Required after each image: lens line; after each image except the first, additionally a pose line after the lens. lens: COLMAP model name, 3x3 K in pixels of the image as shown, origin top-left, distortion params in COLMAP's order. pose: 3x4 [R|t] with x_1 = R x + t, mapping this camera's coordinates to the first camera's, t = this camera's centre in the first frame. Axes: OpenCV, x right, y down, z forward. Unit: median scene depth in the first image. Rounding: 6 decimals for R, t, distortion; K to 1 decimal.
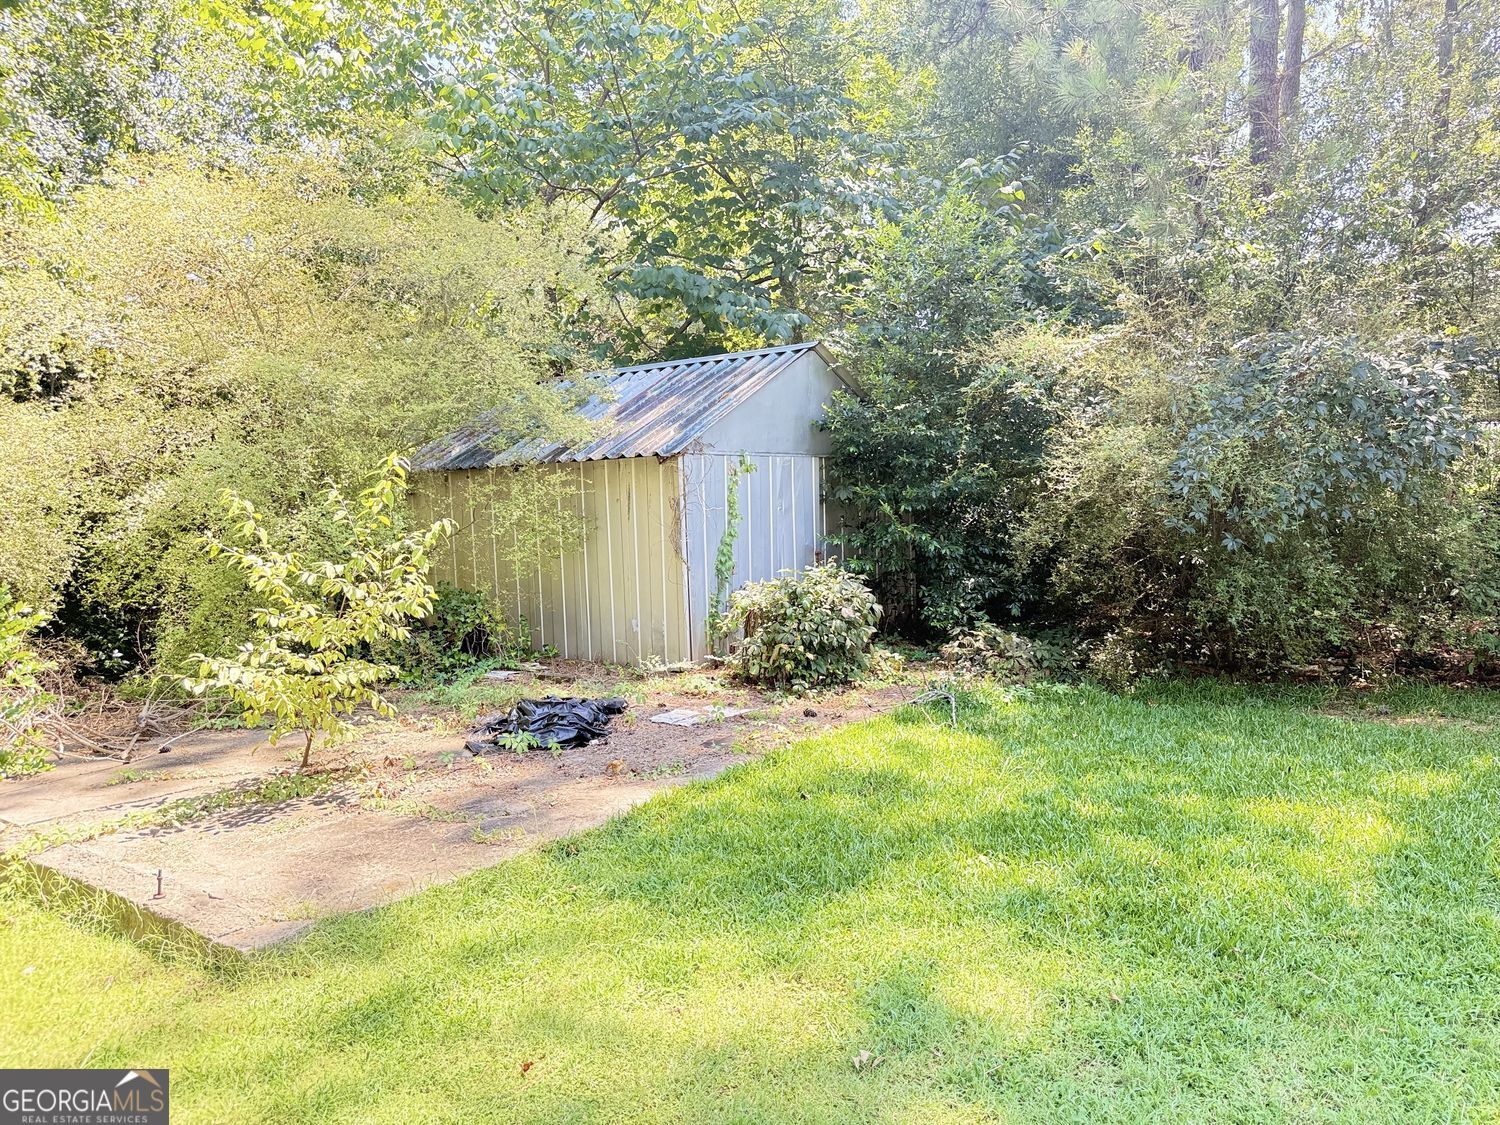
lens RADIAL K [[1056.5, 0, 750.0], [0, 1056.5, 562.5], [0, 0, 1]] dist [0.086492, -0.145354]
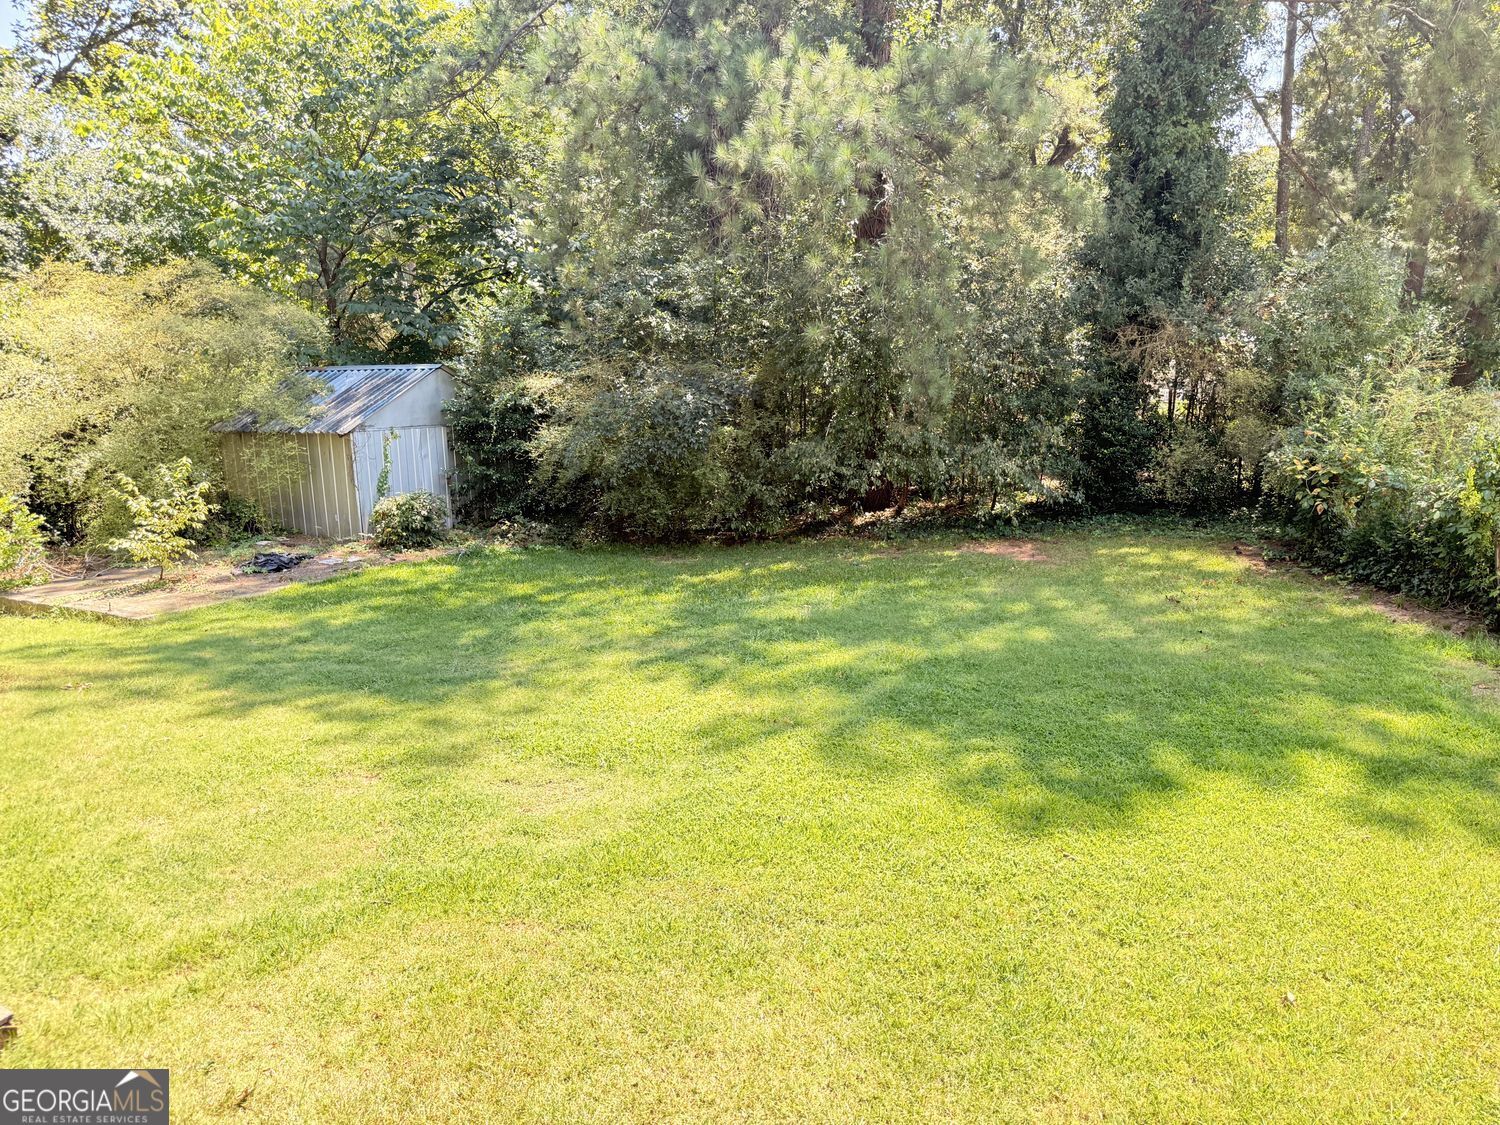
lens RADIAL K [[1056.5, 0, 750.0], [0, 1056.5, 562.5], [0, 0, 1]] dist [0.086492, -0.145354]
pose [[0.996964, -0.005141, 0.077694, 0.583557], [-0.004912, 0.991677, 0.128654, -0.135179], [-0.077708, -0.128645, 0.988641, -1.201874]]
